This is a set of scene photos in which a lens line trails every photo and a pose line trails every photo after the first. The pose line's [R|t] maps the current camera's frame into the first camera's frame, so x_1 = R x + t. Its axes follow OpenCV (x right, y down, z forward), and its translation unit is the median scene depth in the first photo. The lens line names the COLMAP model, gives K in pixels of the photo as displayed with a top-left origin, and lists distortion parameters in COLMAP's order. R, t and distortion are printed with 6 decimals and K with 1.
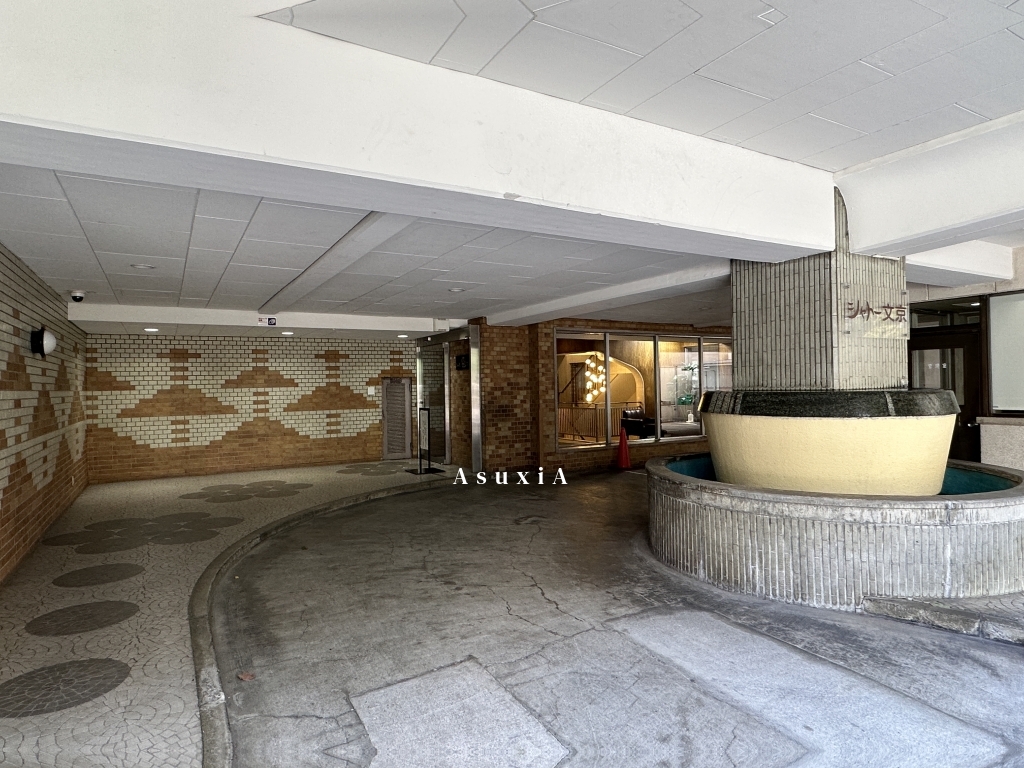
lens RADIAL K [[604.2, 0, 512.4], [0, 604.2, 383.5], [0, 0, 1]] dist [-0.004624, -0.000724]
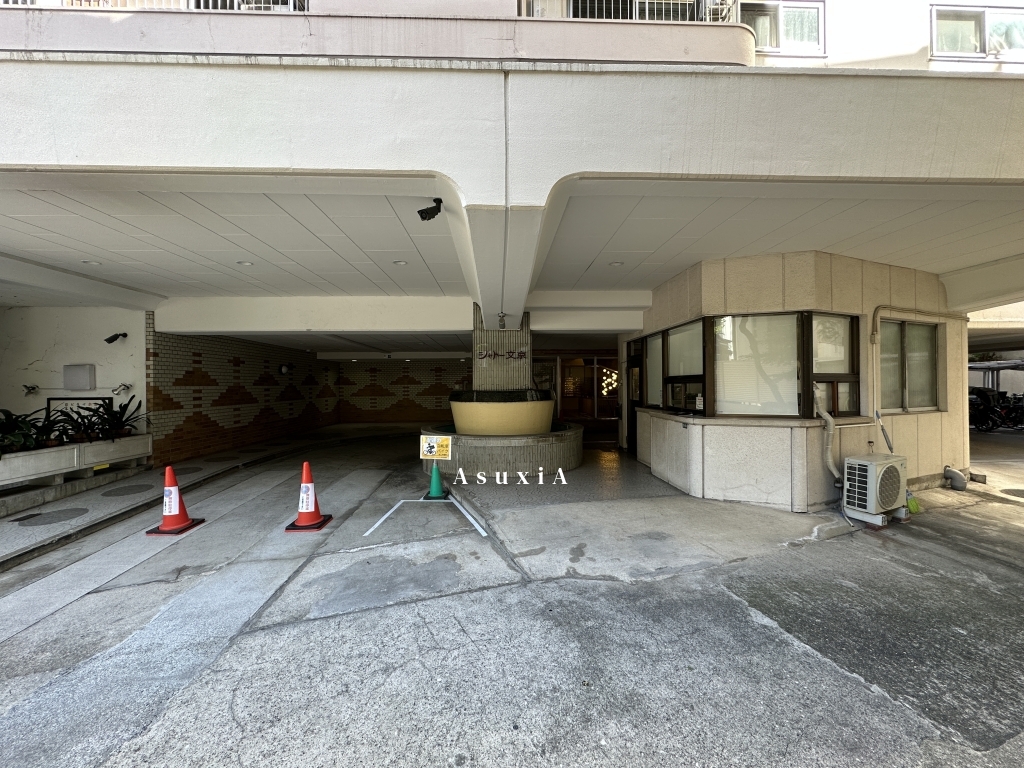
lens RADIAL K [[409.1, 0, 513.0], [0, 409.1, 383.9], [0, 0, 1]] dist [-0.001328, 0.000154]
pose [[0.886503, 0.009341, -0.462629, 0.664124], [-0.005099, 0.999933, 0.010420, -0.014580], [0.462695, -0.006879, 0.886491, -0.152054]]
